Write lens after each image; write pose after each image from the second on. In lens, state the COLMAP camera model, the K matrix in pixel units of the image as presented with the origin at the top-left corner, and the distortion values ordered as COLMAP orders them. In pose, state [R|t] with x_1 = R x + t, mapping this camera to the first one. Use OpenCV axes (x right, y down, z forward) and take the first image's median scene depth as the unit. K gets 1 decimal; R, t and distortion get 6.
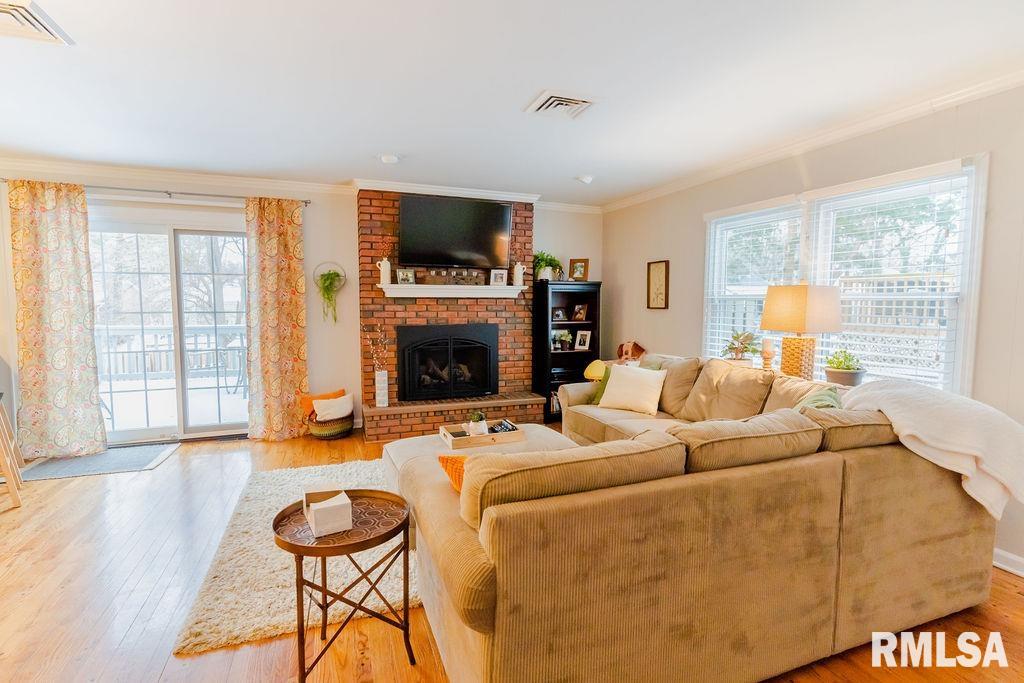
lens RADIAL K [[493.9, 0, 518.9], [0, 493.9, 334.8], [0, 0, 1]] dist [-0.009339, 0.002039]
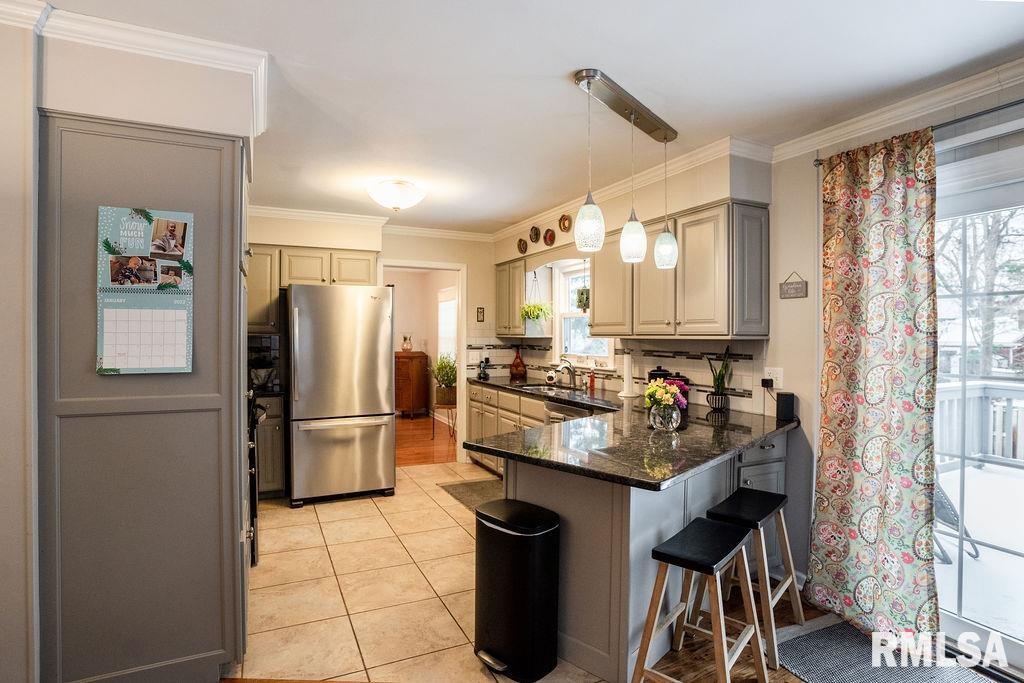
lens RADIAL K [[521.6, 0, 512.3], [0, 521.6, 342.6], [0, 0, 1]] dist [-0.026909, 0.000927]
pose [[0.076184, 0.008637, -0.997056, -0.389662], [-0.072058, 0.997396, 0.003134, -0.050589], [0.994487, 0.071607, 0.076608, 0.543349]]
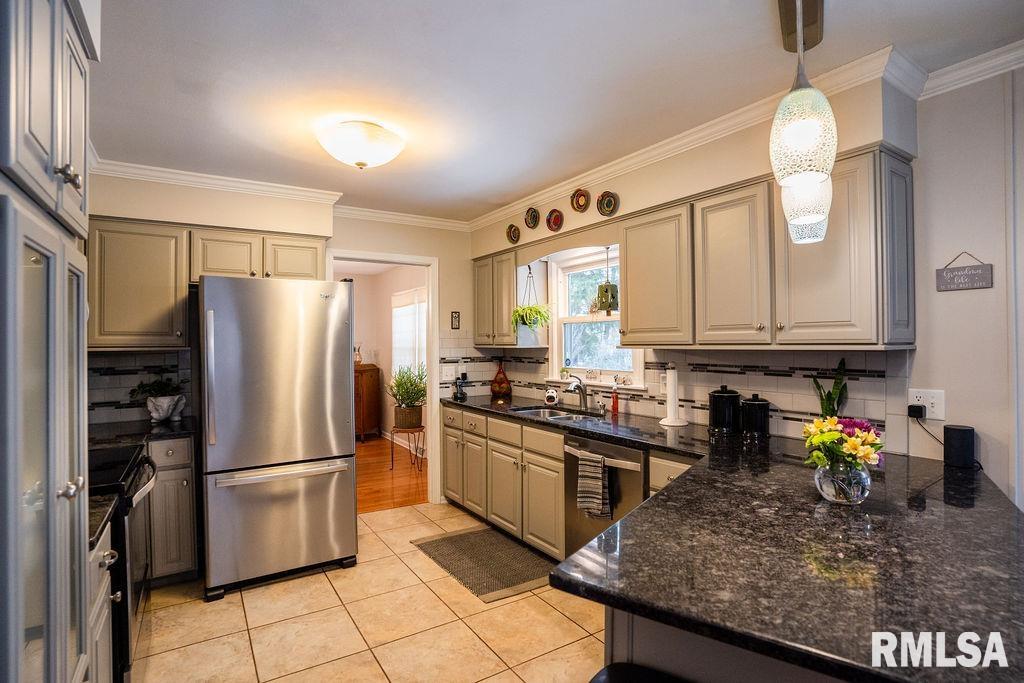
lens RADIAL K [[493.9, 0, 497.4], [0, 493.9, 345.9], [0, 0, 1]] dist [-0.009339, 0.002039]
pose [[0.182373, -0.000824, -0.983229, -0.712360], [-0.059810, 0.998139, -0.011930, -0.051840], [0.981409, 0.060982, 0.181984, 0.456722]]
